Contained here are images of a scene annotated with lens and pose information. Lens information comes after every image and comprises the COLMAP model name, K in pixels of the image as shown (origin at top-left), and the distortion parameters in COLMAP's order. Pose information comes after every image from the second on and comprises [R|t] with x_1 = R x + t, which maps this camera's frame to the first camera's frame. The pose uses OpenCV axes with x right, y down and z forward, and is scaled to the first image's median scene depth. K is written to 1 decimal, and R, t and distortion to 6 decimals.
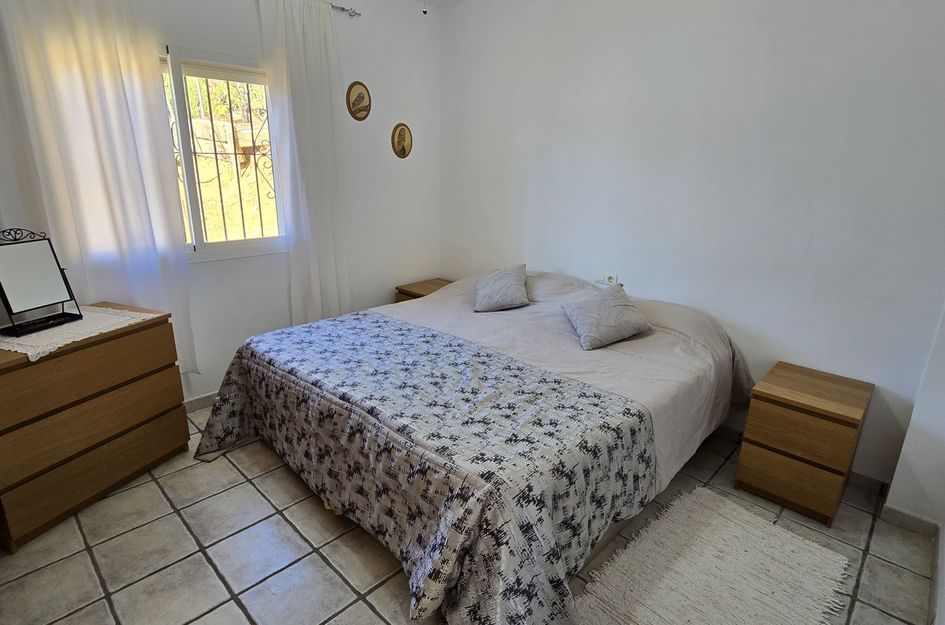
lens RADIAL K [[499.9, 0, 428.8], [0, 499.9, 314.1], [0, 0, 1]] dist [-0.001284, -0.000396]
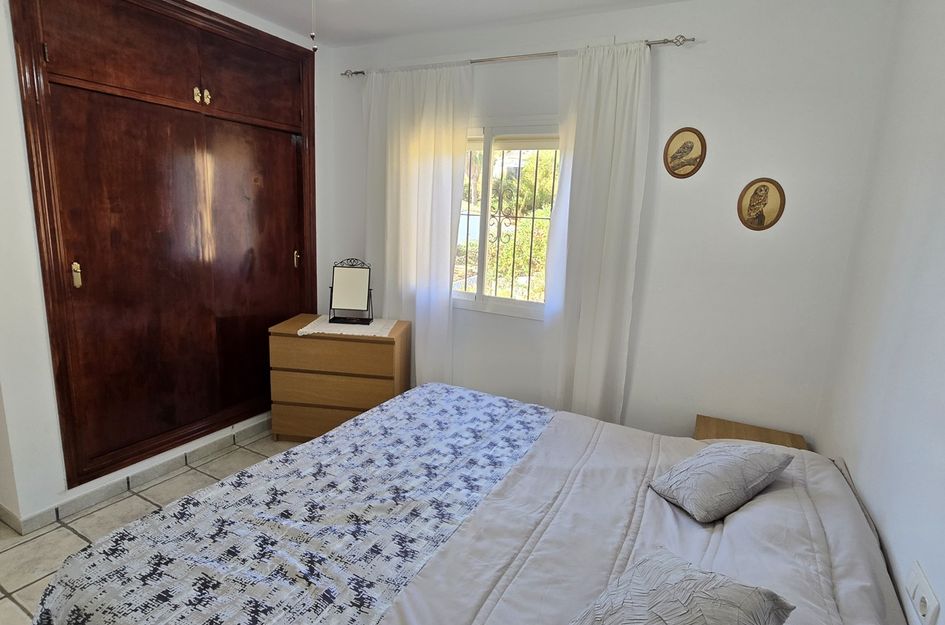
lens RADIAL K [[477.0, 0, 472.5], [0, 477.0, 312.5], [0, 0, 1]] dist [-0.002782, -0.000799]
pose [[0.319957, 0.191016, -0.927976, 0.501447], [-0.316232, 0.944826, 0.085451, -0.176688], [0.893098, 0.266115, 0.362709, 0.569174]]
